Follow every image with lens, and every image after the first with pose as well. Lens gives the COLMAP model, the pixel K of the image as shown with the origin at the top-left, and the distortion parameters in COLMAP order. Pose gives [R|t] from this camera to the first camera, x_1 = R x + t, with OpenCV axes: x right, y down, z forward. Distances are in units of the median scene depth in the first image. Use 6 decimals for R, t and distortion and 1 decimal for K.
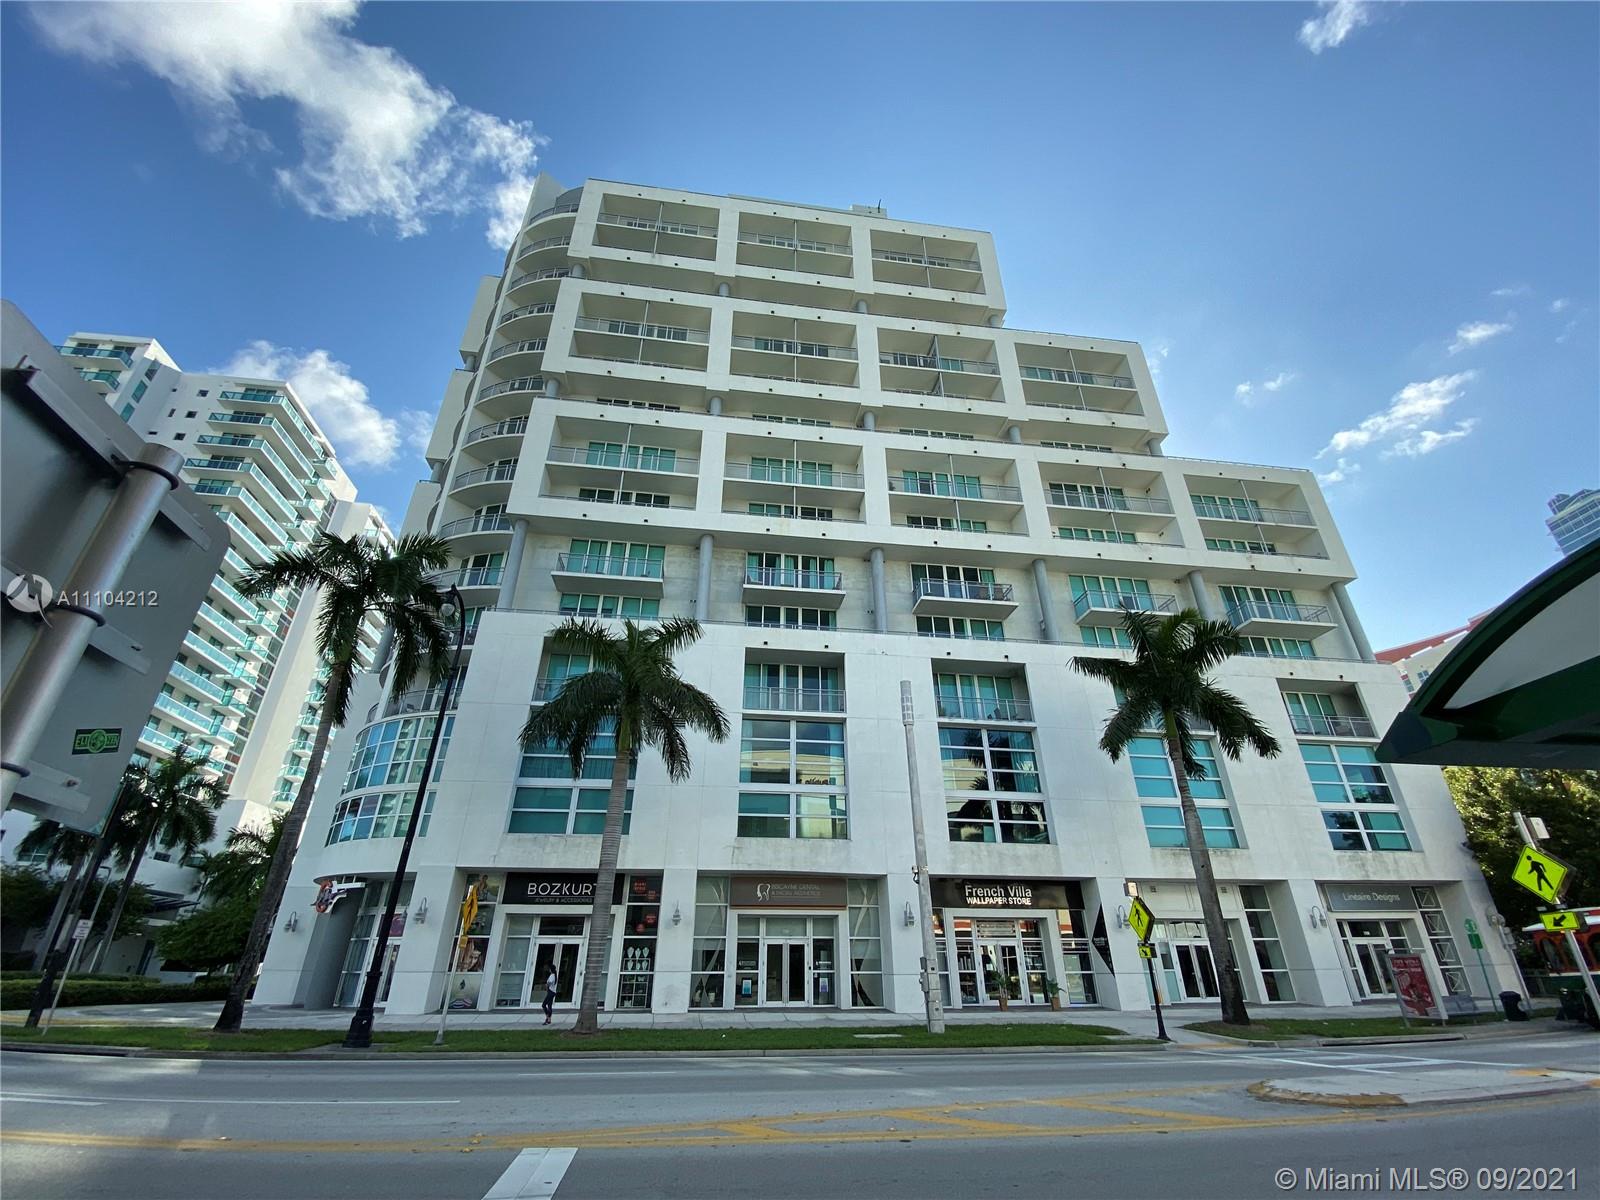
lens RADIAL K [[661.6, 0, 797.4], [0, 661.6, 626.2], [0, 0, 1]] dist [0.046065, -0.032013]
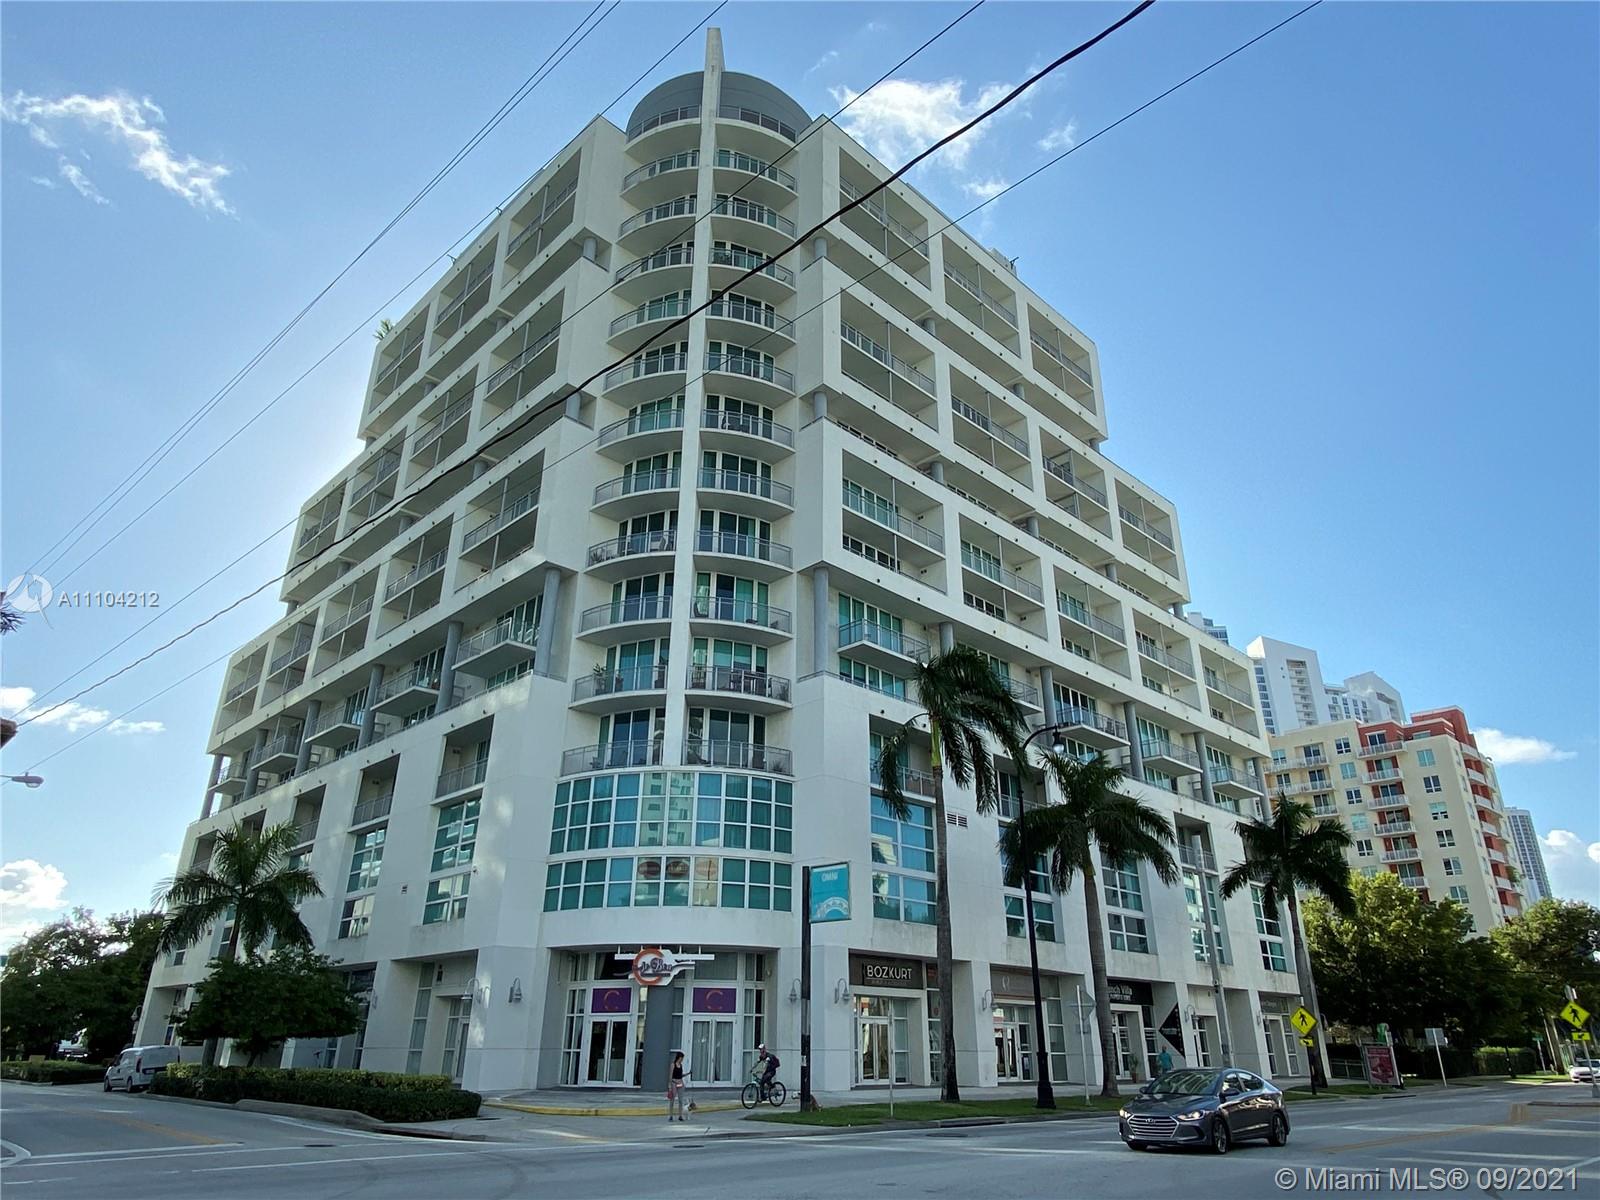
lens RADIAL K [[1005.2, 0, 800.0], [0, 1005.2, 600.0], [0, 0, 1]] dist [0.136326, -0.129300]
pose [[0.797582, 0.240892, 0.553022, -0.924290], [-0.272246, 0.961867, -0.026341, -0.055138], [-0.538280, -0.129549, 0.832750, -0.112489]]
